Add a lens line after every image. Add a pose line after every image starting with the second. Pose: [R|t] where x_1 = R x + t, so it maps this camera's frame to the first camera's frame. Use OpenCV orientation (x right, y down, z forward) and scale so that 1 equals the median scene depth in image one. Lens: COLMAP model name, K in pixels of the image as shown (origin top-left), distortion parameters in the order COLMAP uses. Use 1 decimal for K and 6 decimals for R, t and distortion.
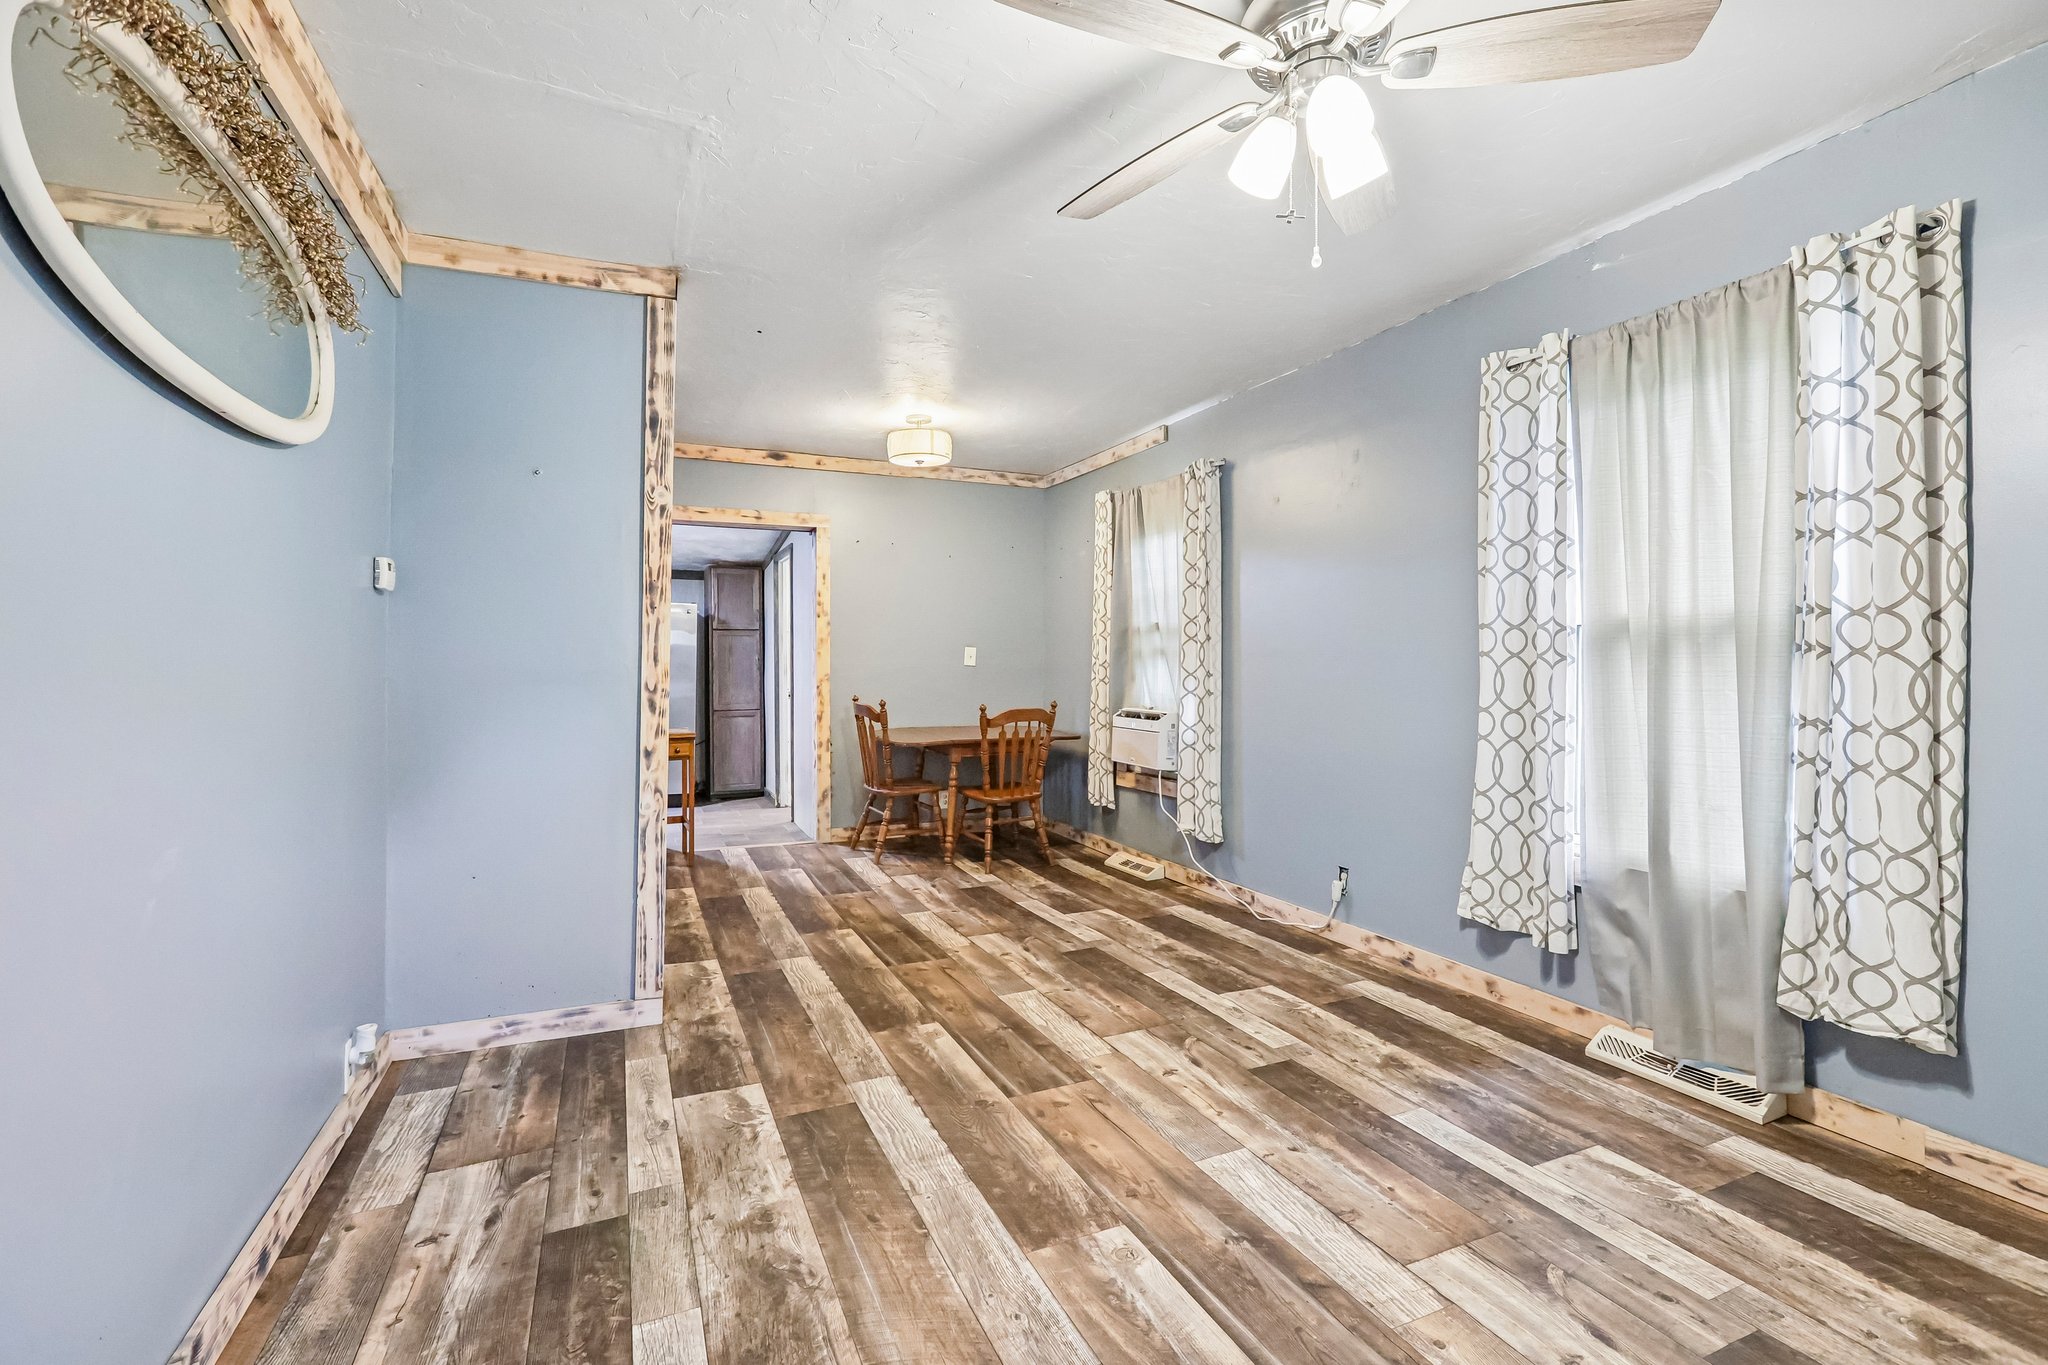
lens RADIAL K [[912.4, 0, 1007.5], [0, 912.4, 675.3], [0, 0, 1]] dist [0.000218, -0.001557]
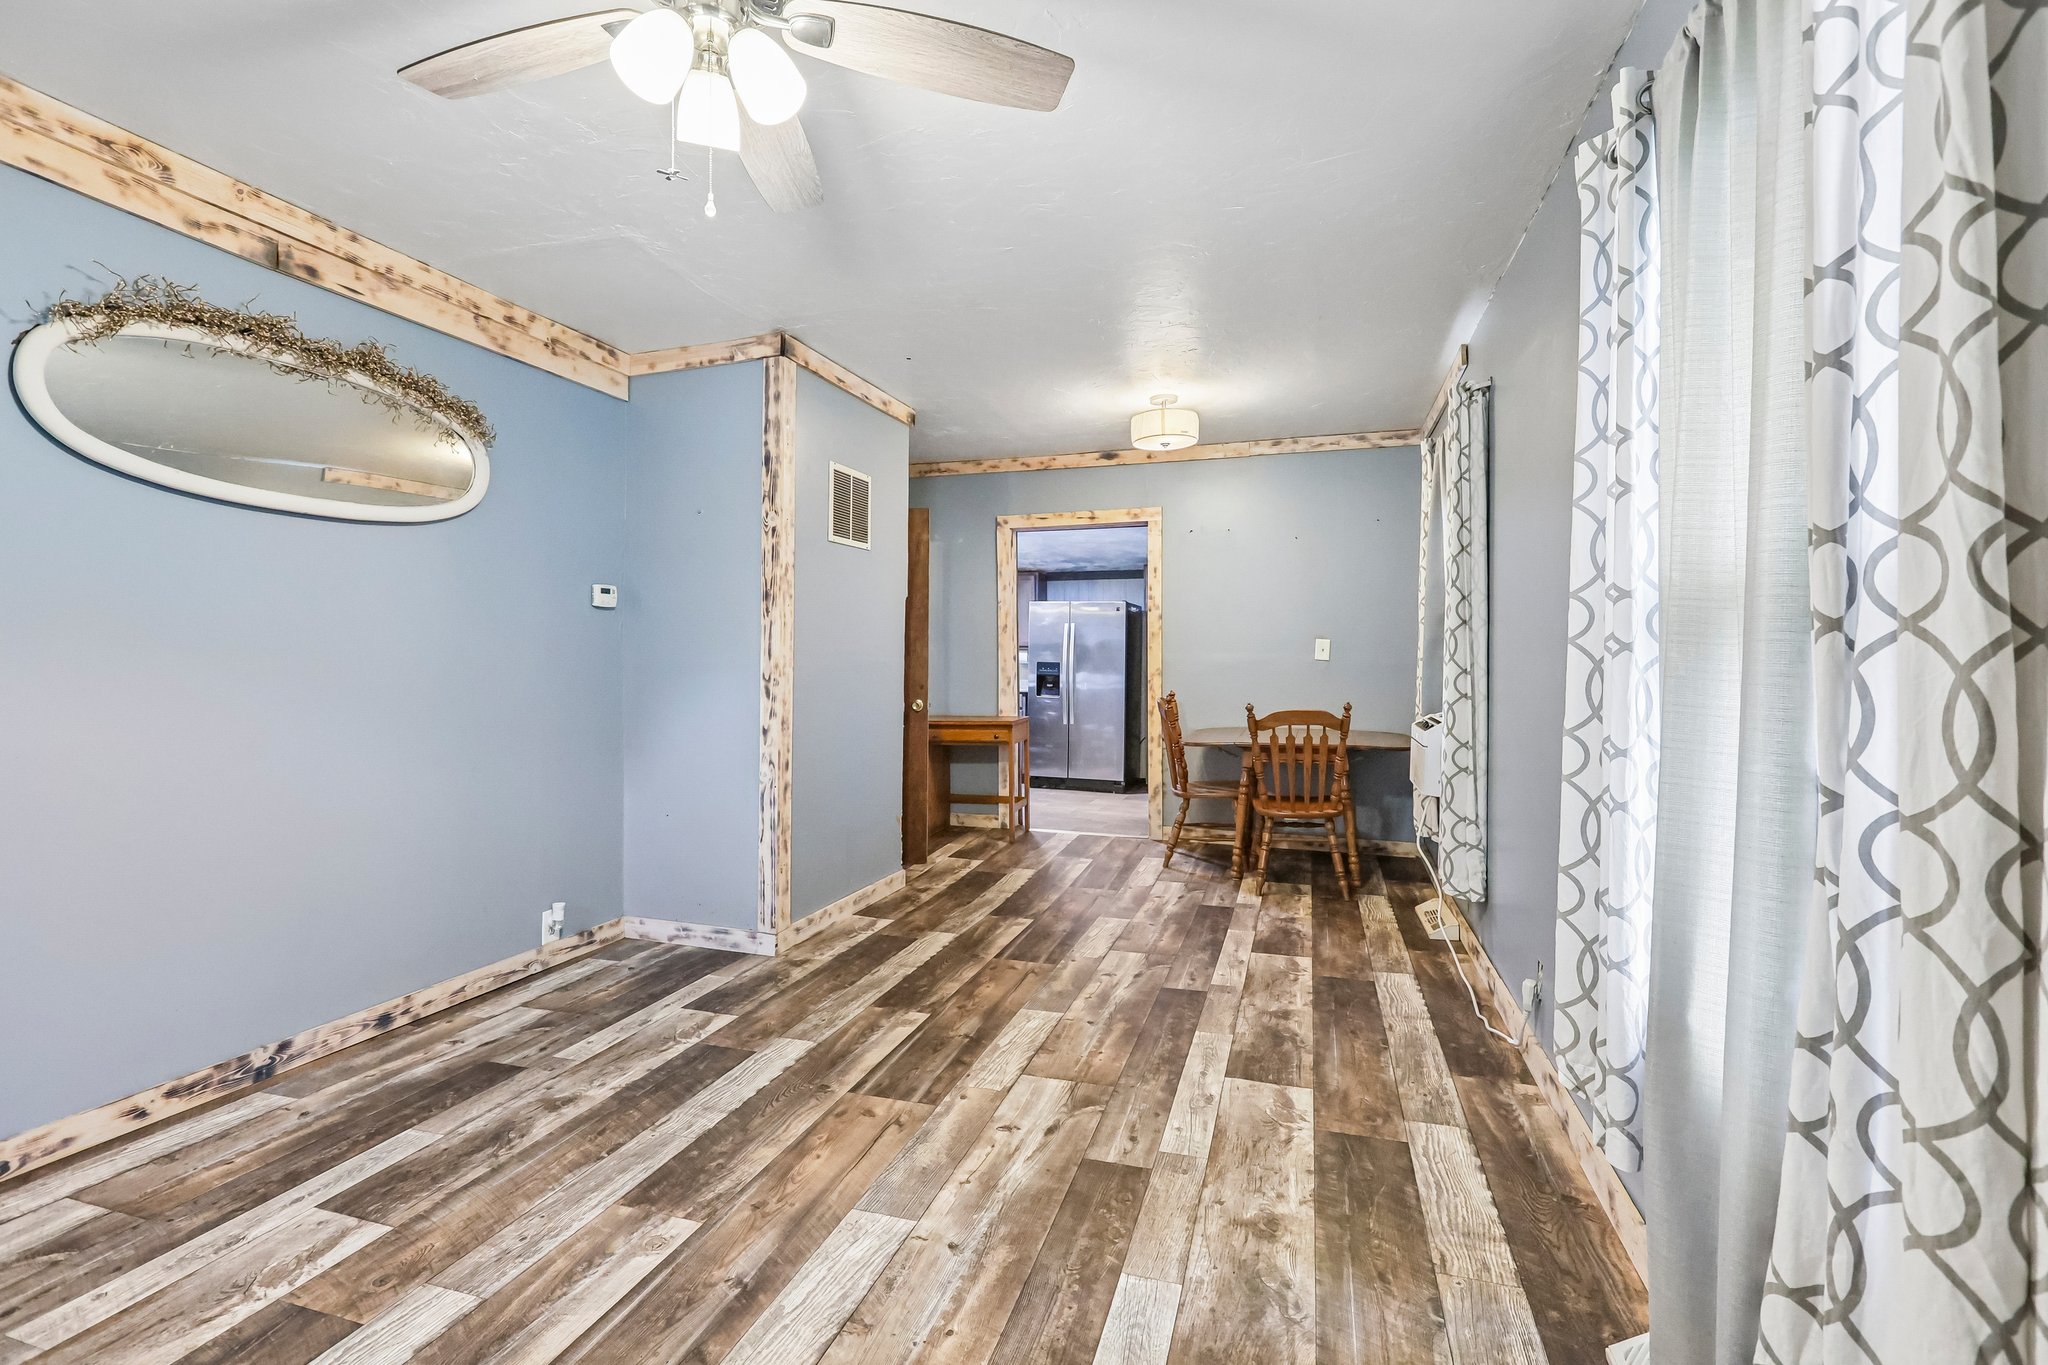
lens RADIAL K [[912.4, 0, 1019.9], [0, 912.4, 667.8], [0, 0, 1]] dist [0.000218, -0.001557]
pose [[0.745887, 0.005438, -0.666050, 0.699184], [-0.007063, 0.999975, 0.000256, -0.003210], [0.666035, 0.004513, 0.745907, 0.326960]]
